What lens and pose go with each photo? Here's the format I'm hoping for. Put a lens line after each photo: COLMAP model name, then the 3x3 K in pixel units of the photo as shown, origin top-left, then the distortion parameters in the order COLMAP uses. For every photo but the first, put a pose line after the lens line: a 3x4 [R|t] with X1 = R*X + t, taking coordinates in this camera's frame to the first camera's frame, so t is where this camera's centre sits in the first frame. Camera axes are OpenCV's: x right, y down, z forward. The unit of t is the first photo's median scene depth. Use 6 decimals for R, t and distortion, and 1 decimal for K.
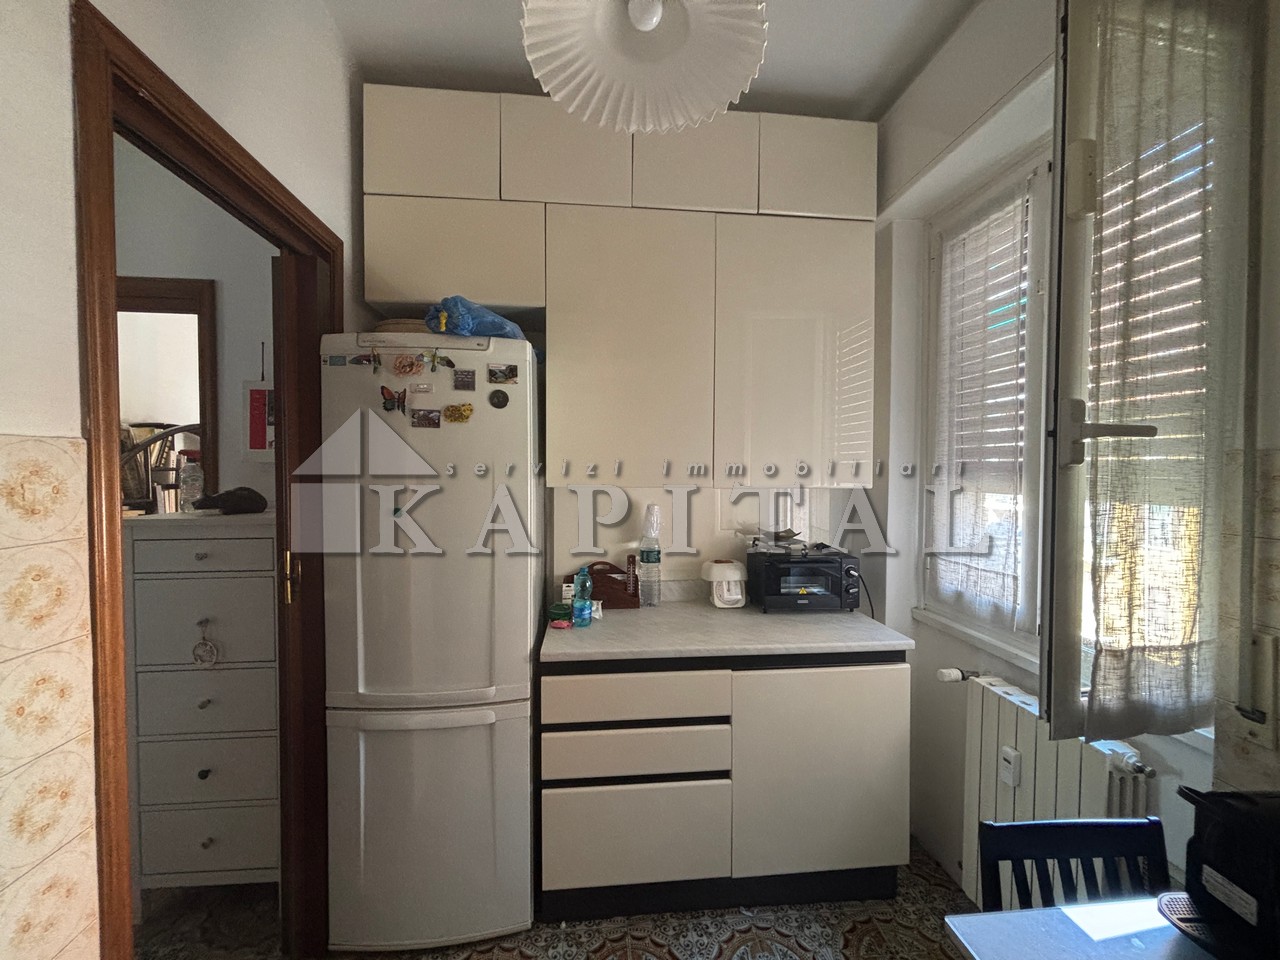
lens RADIAL K [[515.7, 0, 640.0], [0, 515.7, 480.0], [0, 0, 1]] dist [0.020293, -0.011376]
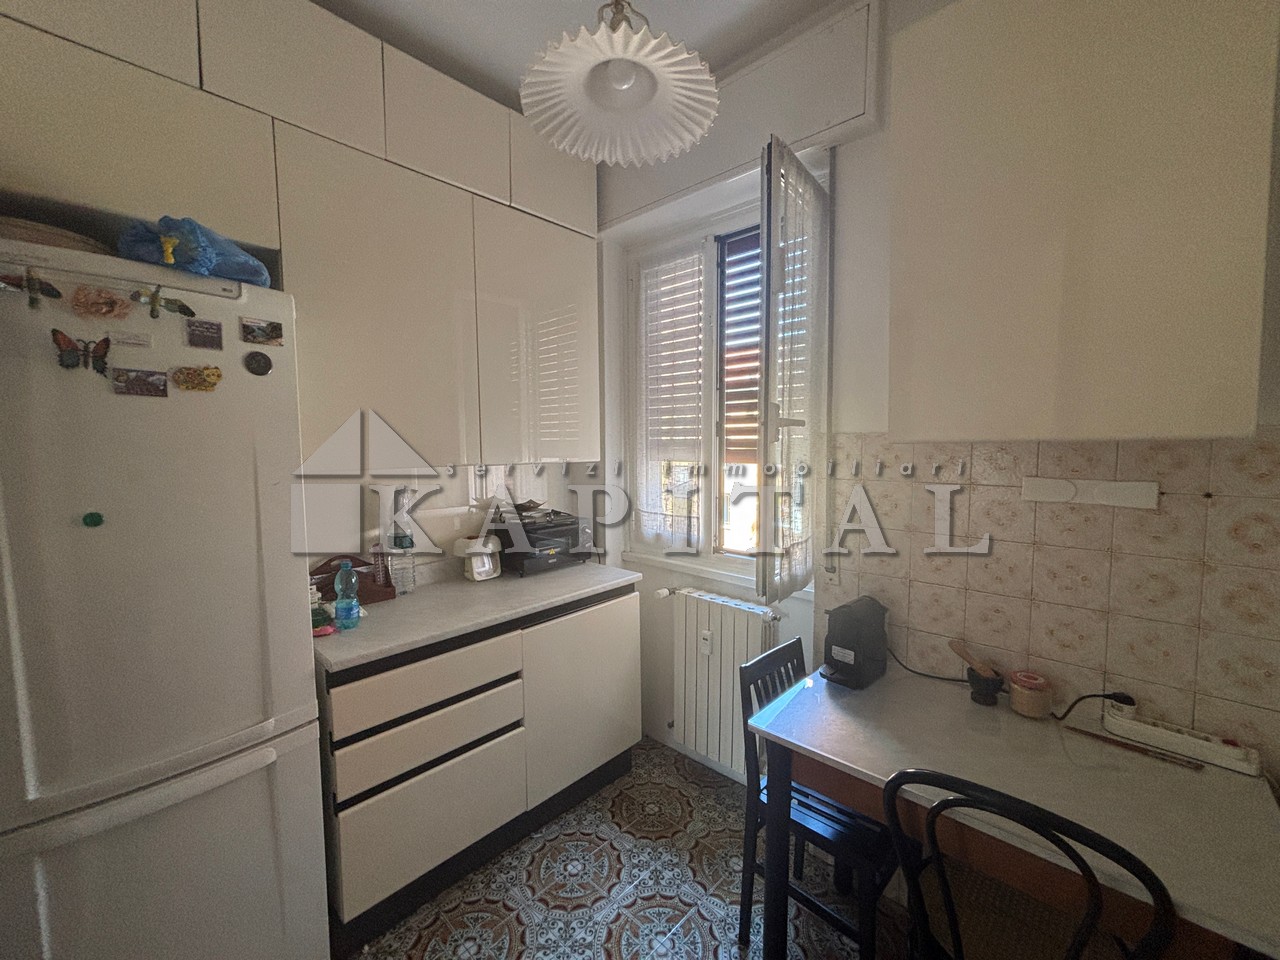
lens RADIAL K [[516.0, 0, 638.6], [0, 516.0, 477.7], [0, 0, 1]] dist [0.002043, 0.000093]
pose [[0.756382, -0.057044, 0.651638, -0.339710], [0.029481, 0.998151, 0.053157, -0.006176], [-0.653465, -0.020996, 0.756665, 0.012906]]
